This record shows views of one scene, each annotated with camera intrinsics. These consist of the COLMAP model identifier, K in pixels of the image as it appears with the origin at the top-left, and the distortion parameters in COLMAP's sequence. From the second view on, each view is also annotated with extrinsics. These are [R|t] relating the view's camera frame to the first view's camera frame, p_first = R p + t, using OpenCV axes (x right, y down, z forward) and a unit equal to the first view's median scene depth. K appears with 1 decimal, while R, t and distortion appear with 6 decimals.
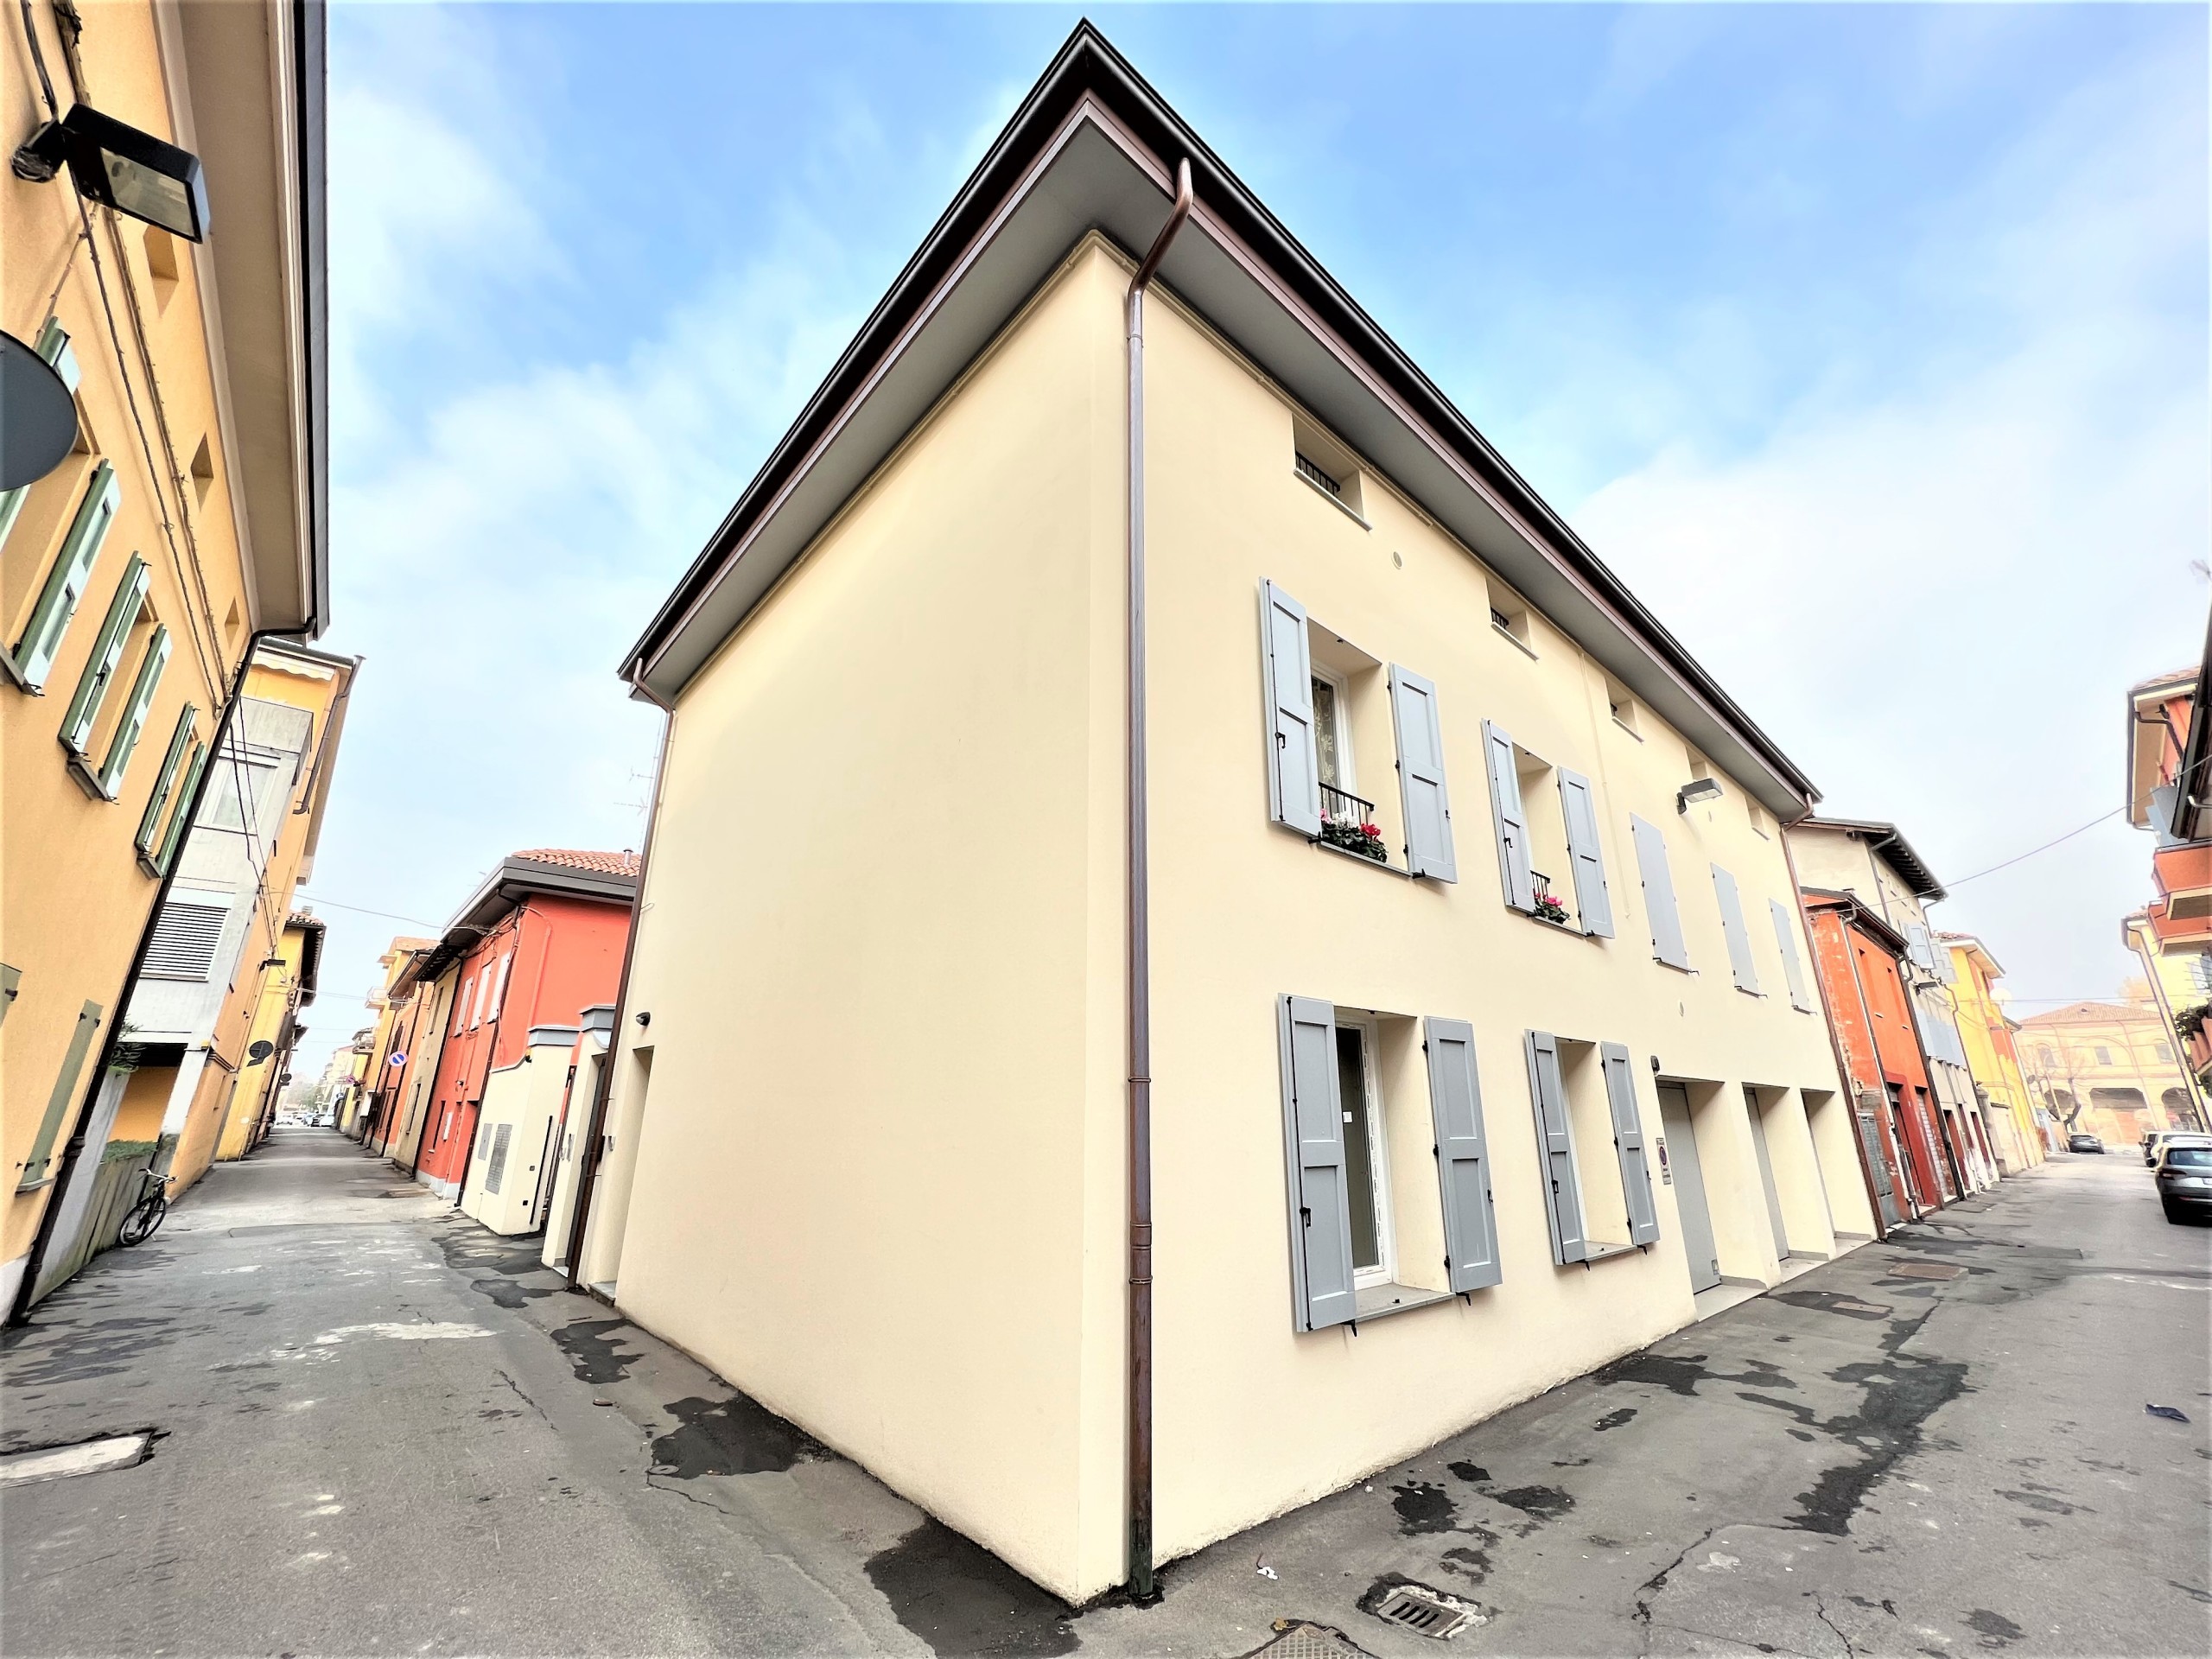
lens RADIAL K [[879.8, 0, 1102.6], [0, 879.8, 823.5], [0, 0, 1]] dist [-0.001688, 0.000378]
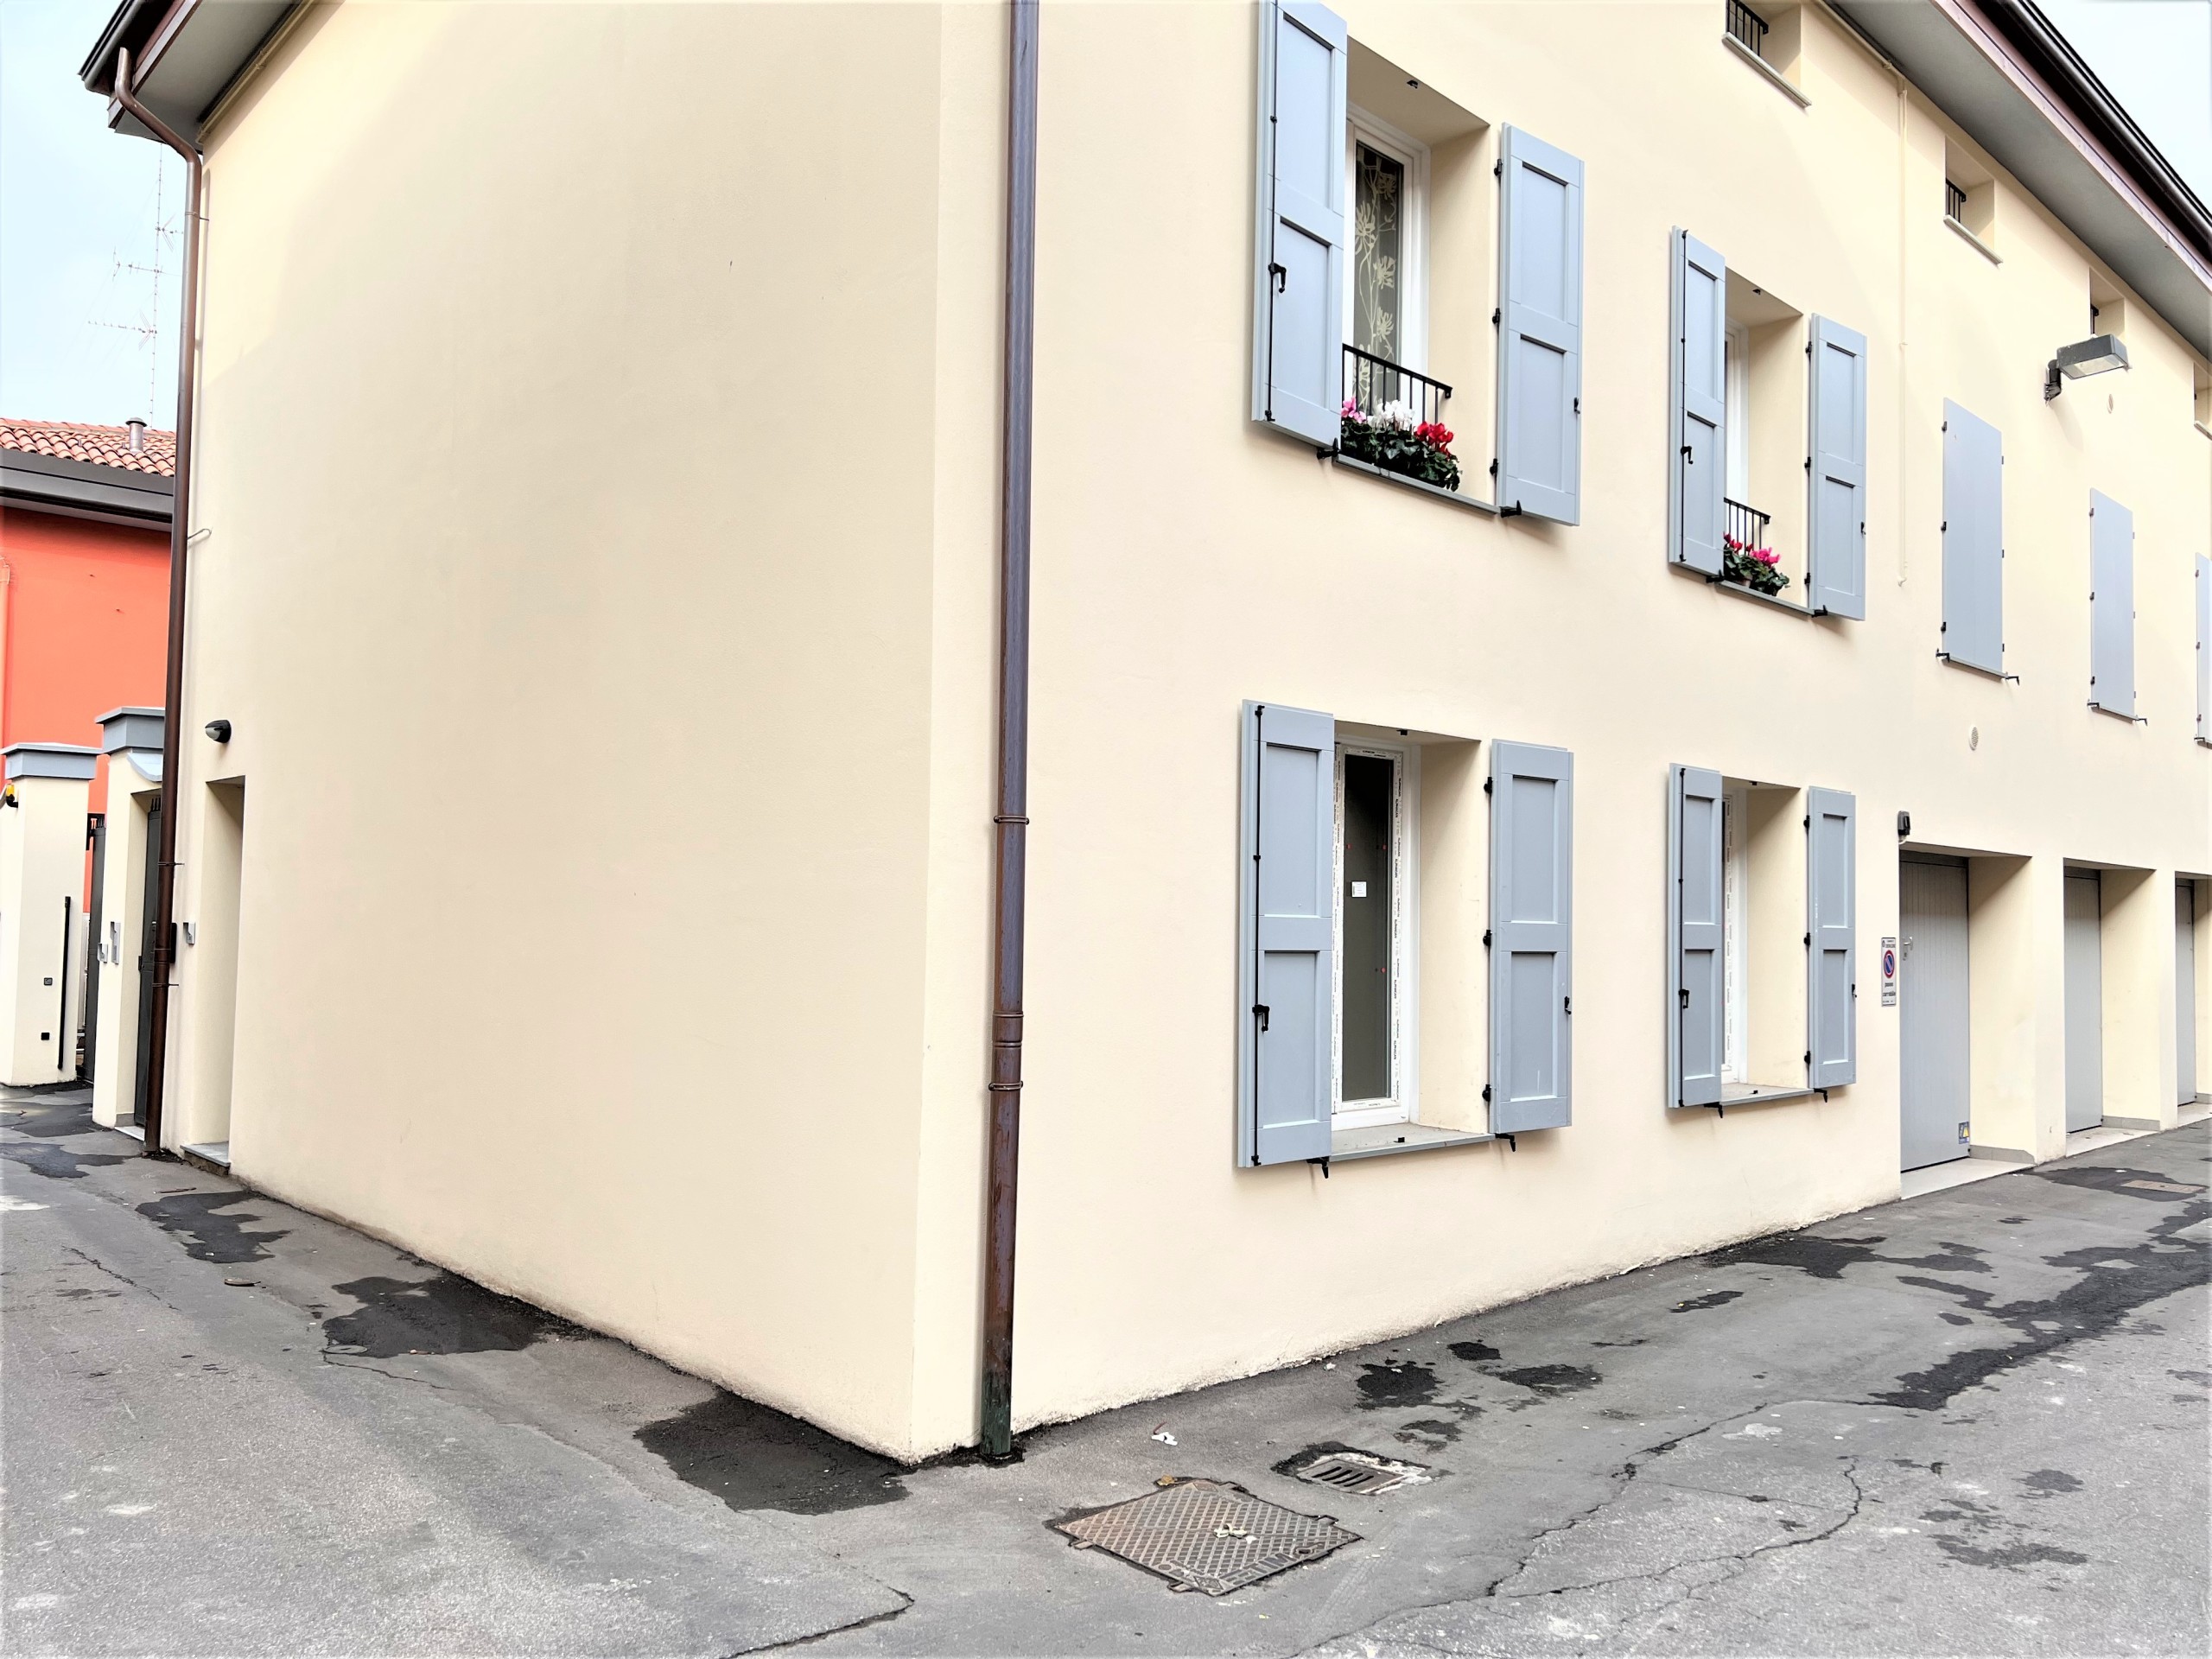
lens RADIAL K [[1626.4, 0, 1107.4], [0, 1626.4, 832.5], [0, 0, 1]] dist [0.055568, -0.062171]
pose [[0.999366, 0.011137, 0.033826, 0.054398], [-0.019691, 0.964240, 0.264296, -0.023438], [-0.029673, -0.264795, 0.963848, -0.156253]]
